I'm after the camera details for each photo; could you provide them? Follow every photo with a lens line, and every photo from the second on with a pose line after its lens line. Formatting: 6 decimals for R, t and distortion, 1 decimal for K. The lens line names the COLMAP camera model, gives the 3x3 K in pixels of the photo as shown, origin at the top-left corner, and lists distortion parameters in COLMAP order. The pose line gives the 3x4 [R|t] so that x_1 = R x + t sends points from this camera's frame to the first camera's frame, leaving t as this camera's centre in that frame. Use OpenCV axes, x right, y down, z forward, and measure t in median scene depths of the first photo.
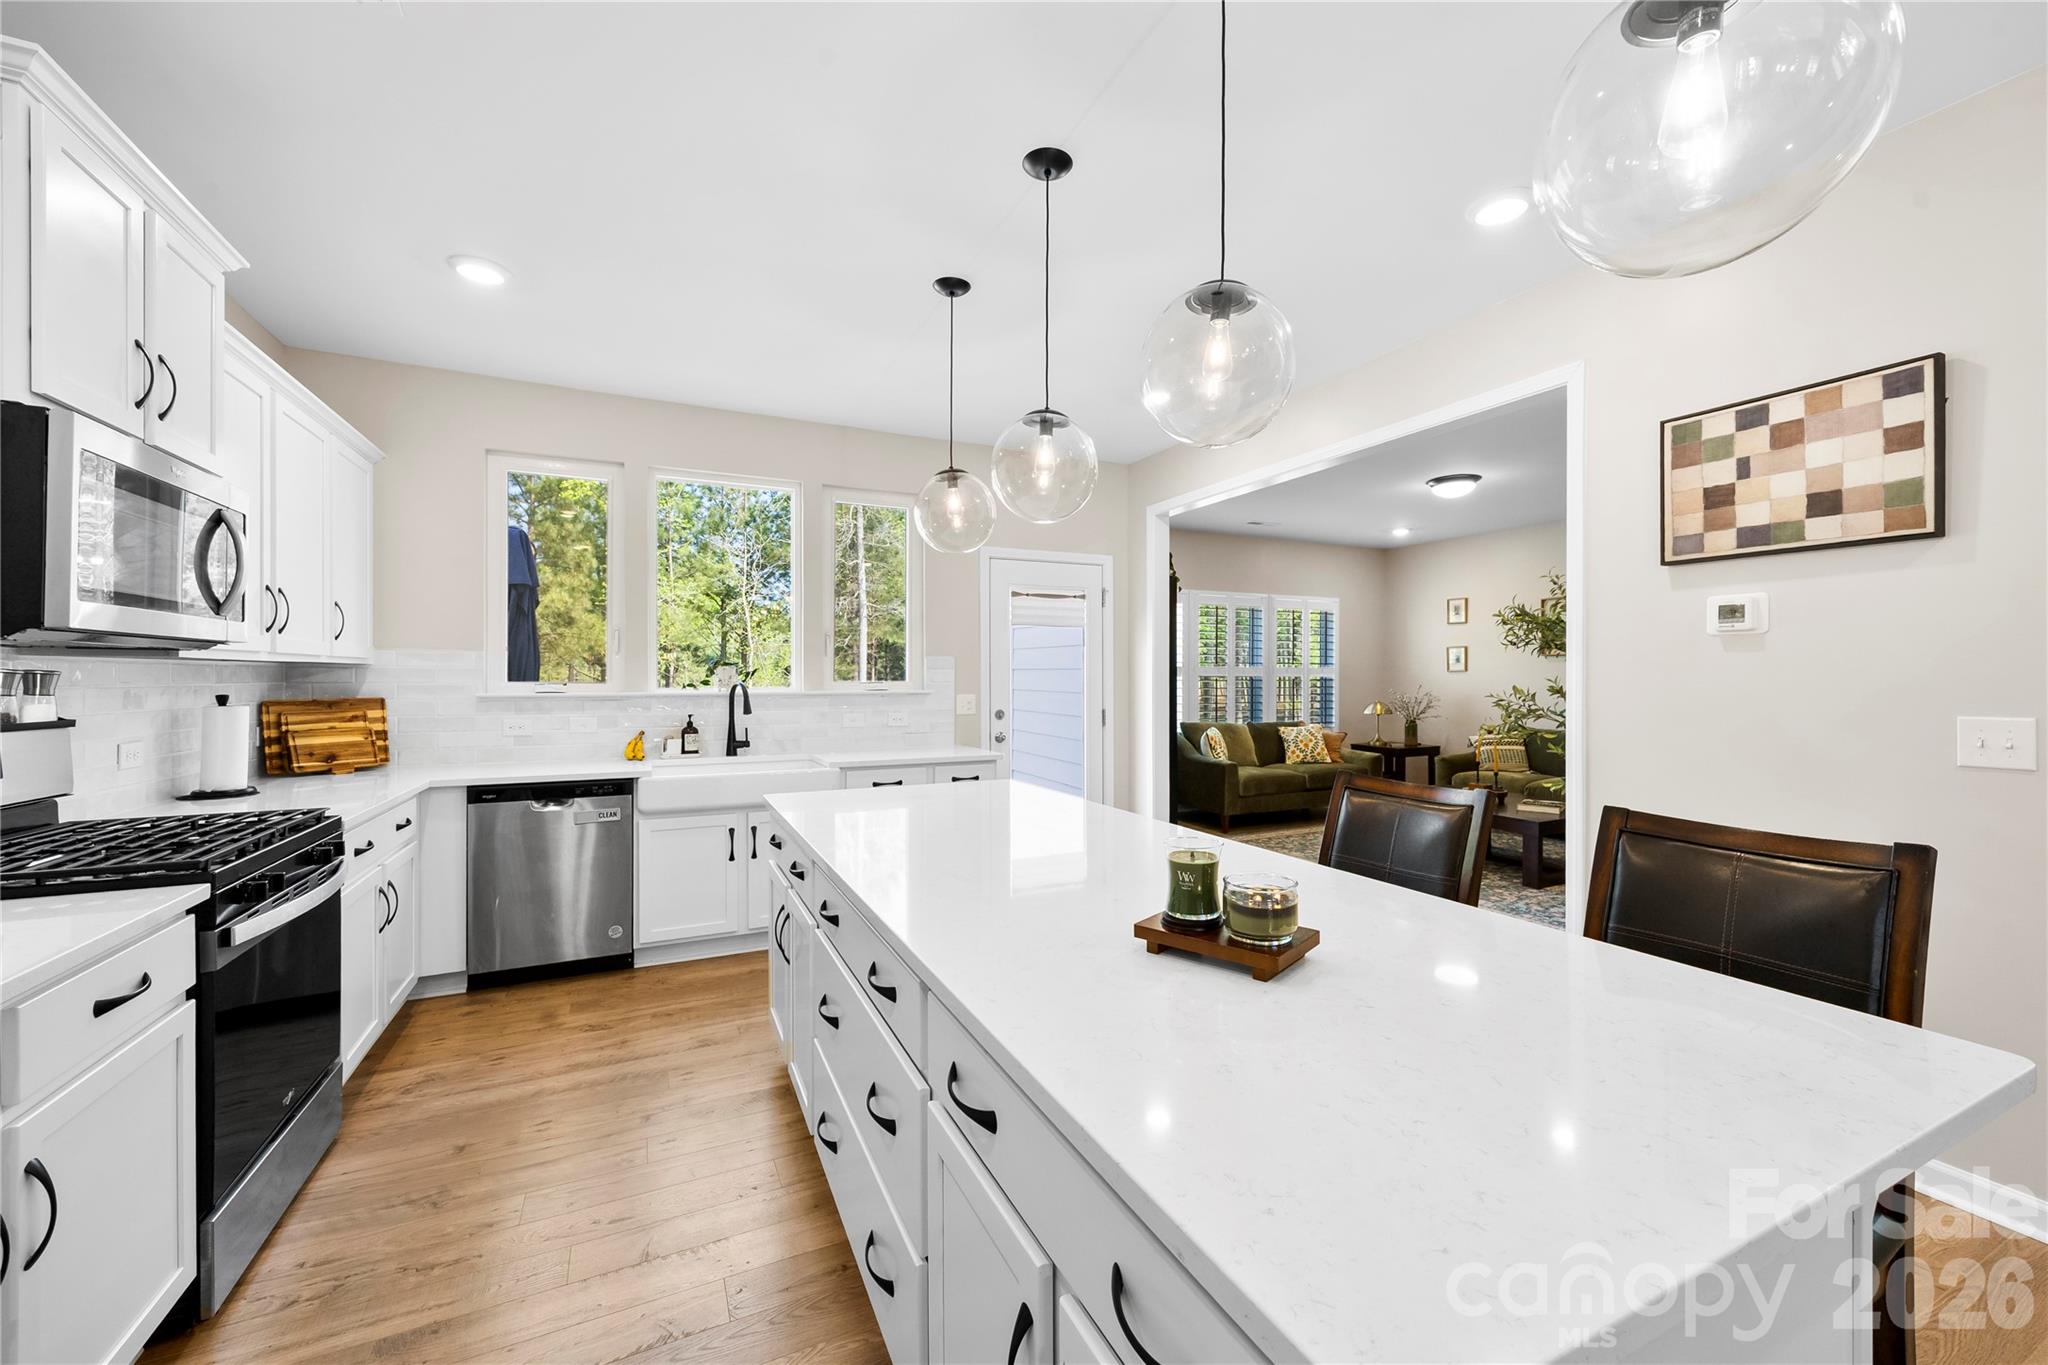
lens RADIAL K [[797.6, 0, 1049.2], [0, 797.6, 684.9], [0, 0, 1]] dist [0.007190, -0.001942]
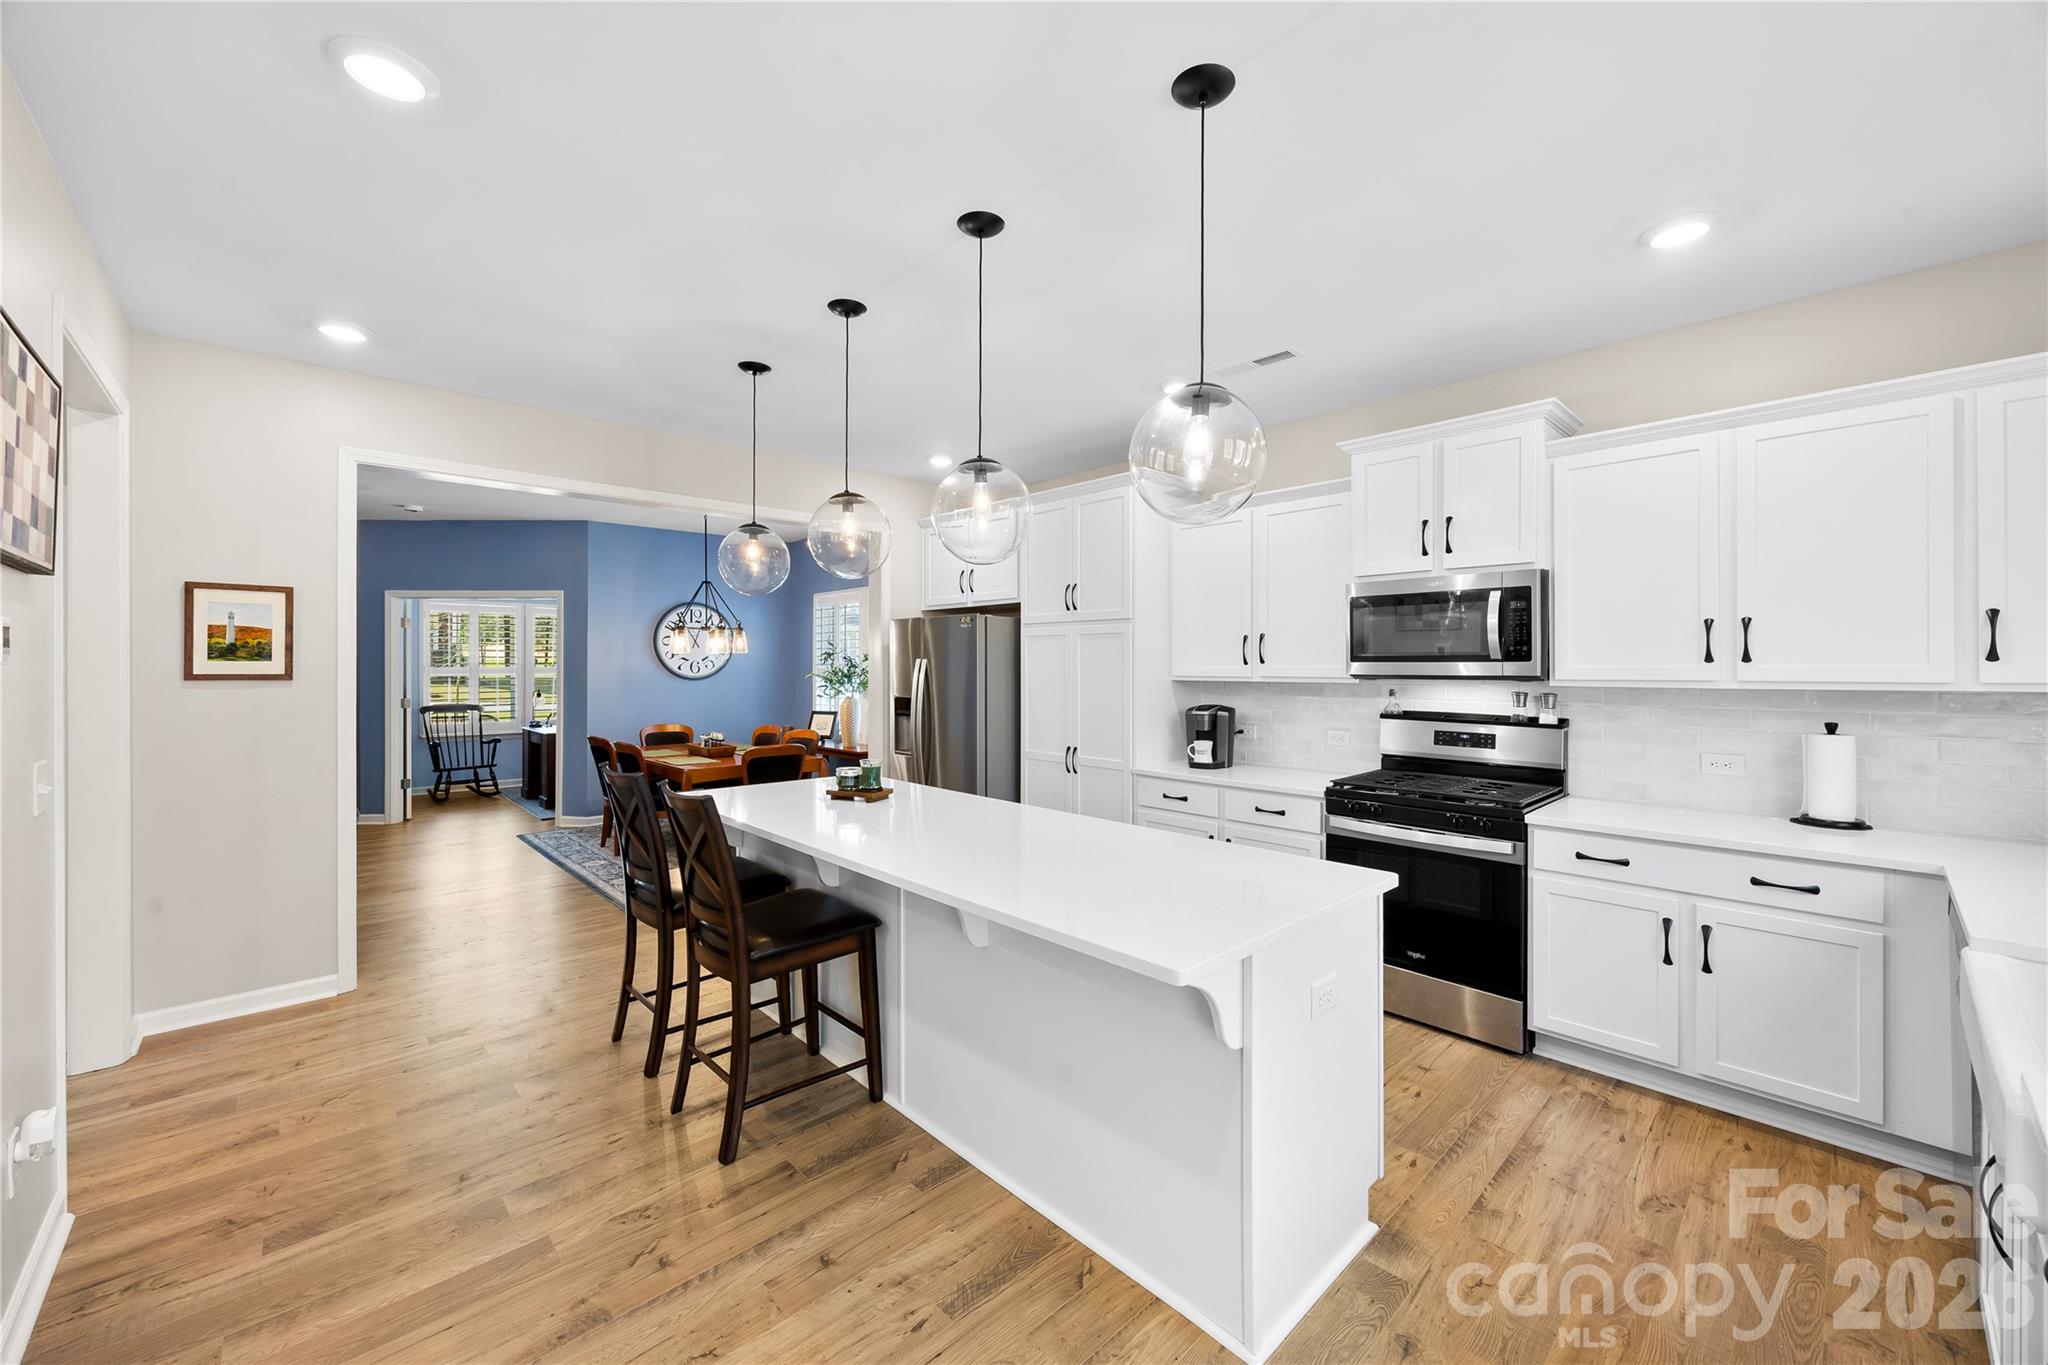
lens RADIAL K [[797.6, 0, 1041.5], [0, 797.6, 672.6], [0, 0, 1]] dist [0.007190, -0.001942]
pose [[-0.956584, 0.003751, -0.291434, 0.141062], [-0.000679, 0.999886, 0.015097, -0.047785], [0.291457, 0.014639, -0.956472, 1.269854]]
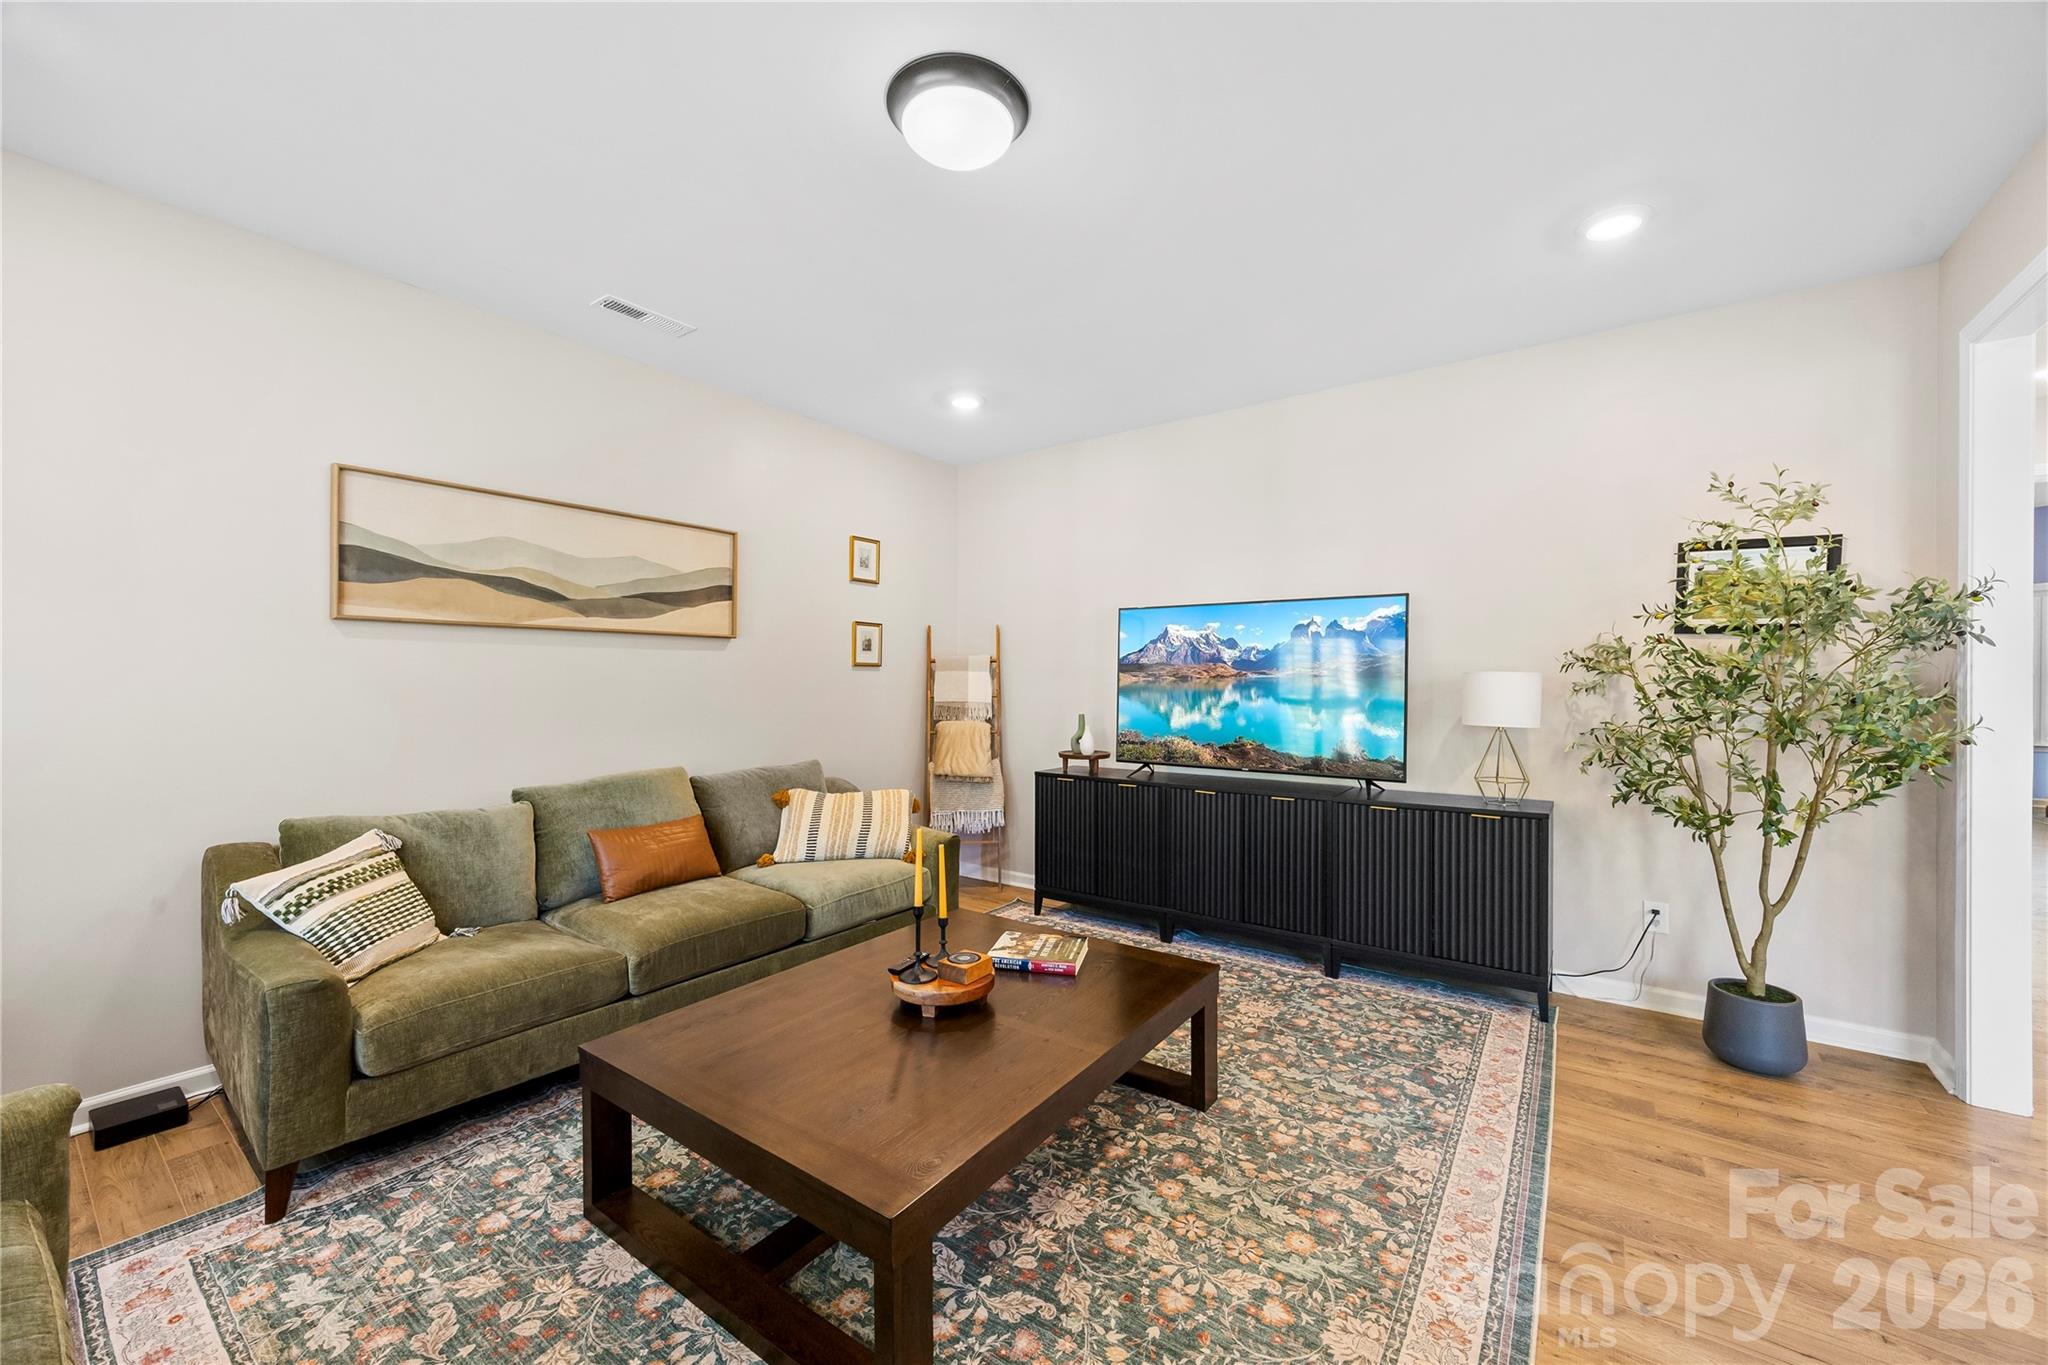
lens RADIAL K [[797.6, 0, 1024.9], [0, 797.6, 685.1], [0, 0, 1]] dist [0.007190, -0.001942]
pose [[-0.456741, -0.006453, 0.889576, 0.308520], [0.006205, 0.999926, 0.010439, -0.017205], [-0.889578, 0.010288, -0.456667, 1.864457]]
